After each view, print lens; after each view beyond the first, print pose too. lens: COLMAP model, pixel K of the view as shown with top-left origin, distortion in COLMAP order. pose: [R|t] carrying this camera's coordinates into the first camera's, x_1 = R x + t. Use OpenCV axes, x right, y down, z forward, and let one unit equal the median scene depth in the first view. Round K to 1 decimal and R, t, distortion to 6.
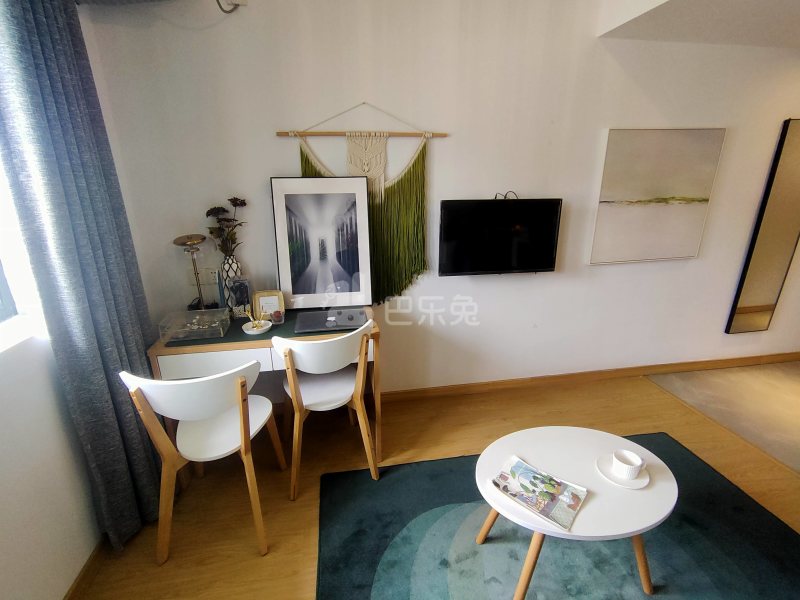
lens RADIAL K [[378.1, 0, 401.6], [0, 378.1, 302.8], [0, 0, 1]] dist [-0.002180, -0.000266]
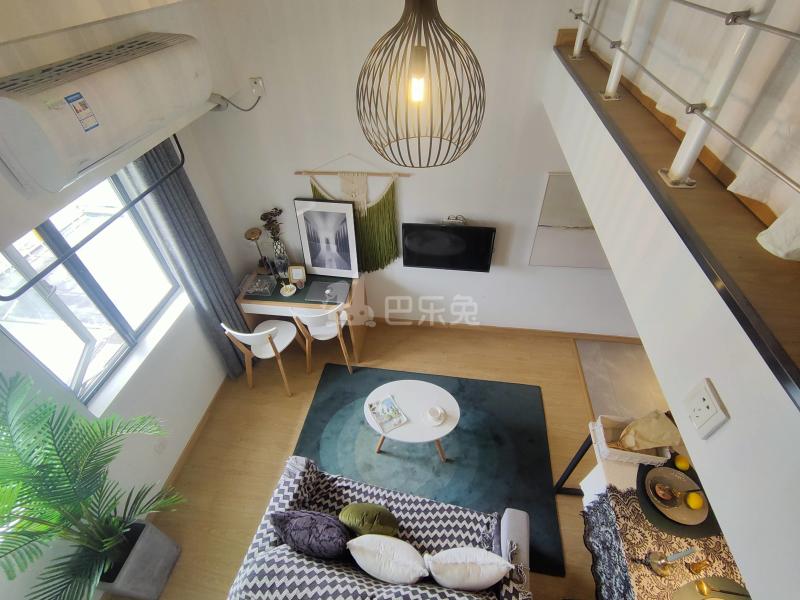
lens RADIAL K [[378.1, 0, 401.6], [0, 378.1, 302.8], [0, 0, 1]] dist [-0.002180, -0.000266]
pose [[0.948768, 0.199592, -0.244953, 0.536288], [-0.073041, 0.892775, 0.444543, -0.665641], [0.307415, -0.403876, 0.861615, -0.377508]]
